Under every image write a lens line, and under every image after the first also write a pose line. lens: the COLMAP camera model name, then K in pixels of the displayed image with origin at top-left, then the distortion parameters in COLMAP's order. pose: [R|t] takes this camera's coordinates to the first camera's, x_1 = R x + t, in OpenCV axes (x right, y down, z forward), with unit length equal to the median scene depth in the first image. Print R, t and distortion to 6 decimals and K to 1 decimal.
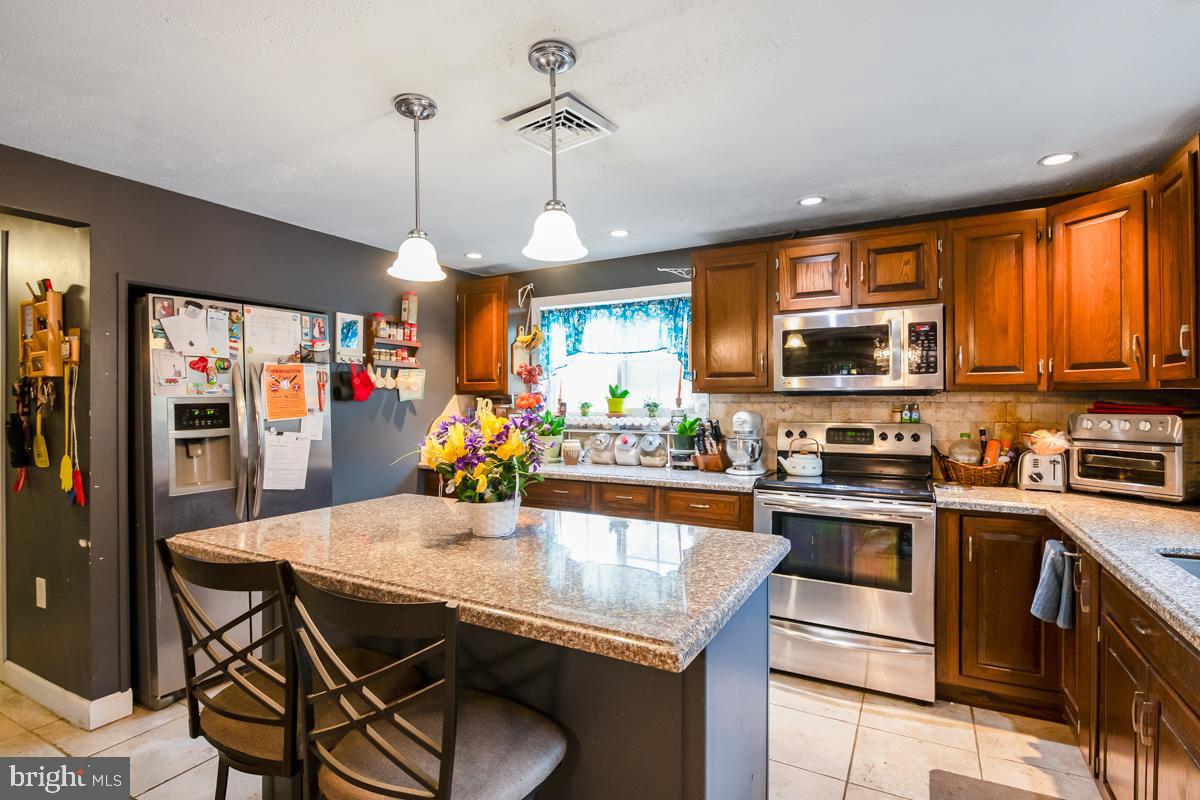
lens RADIAL K [[585.9, 0, 600.0], [0, 585.9, 400.0], [0, 0, 1]] dist [0.000749, 0.000071]
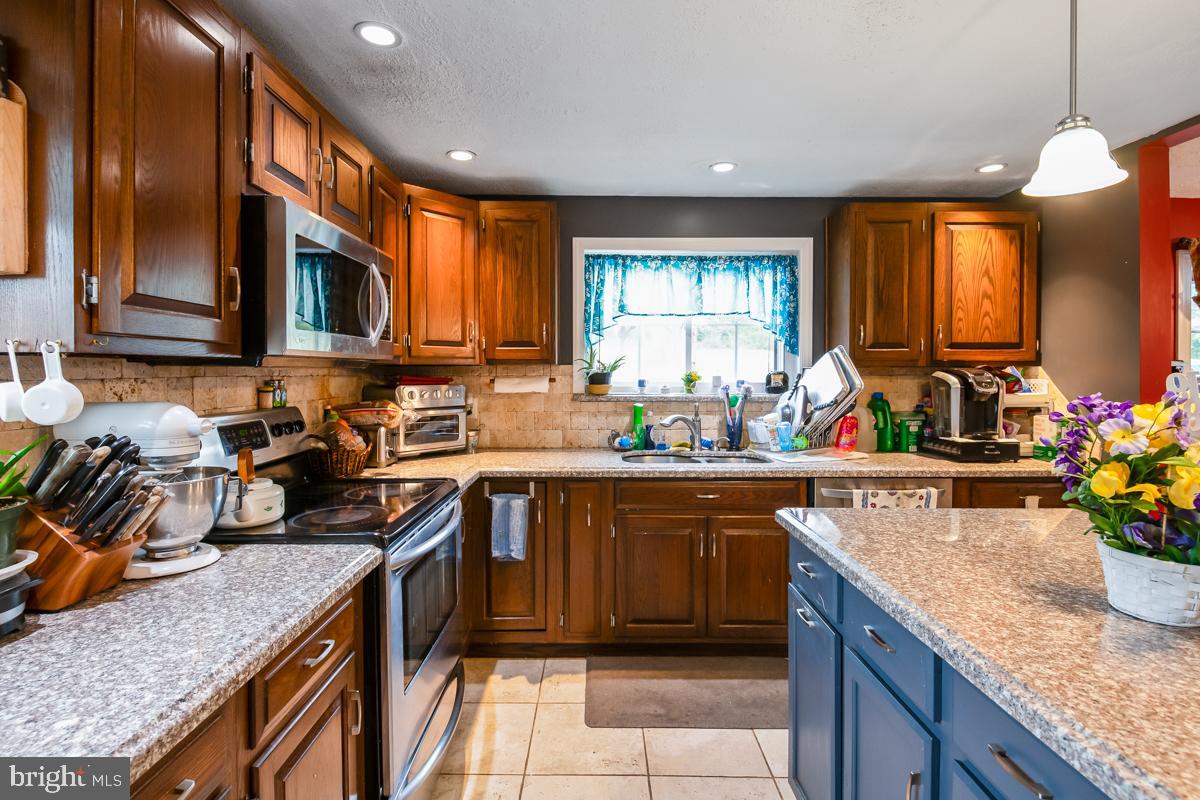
lens RADIAL K [[584.2, 0, 595.4], [0, 584.2, 377.8], [0, 0, 1]] dist [-0.000156, -0.000050]
pose [[-0.472945, -0.008555, 0.881050, -0.314377], [0.000447, 0.999950, 0.009949, -0.001958], [-0.881092, 0.005099, -0.472918, 1.303857]]
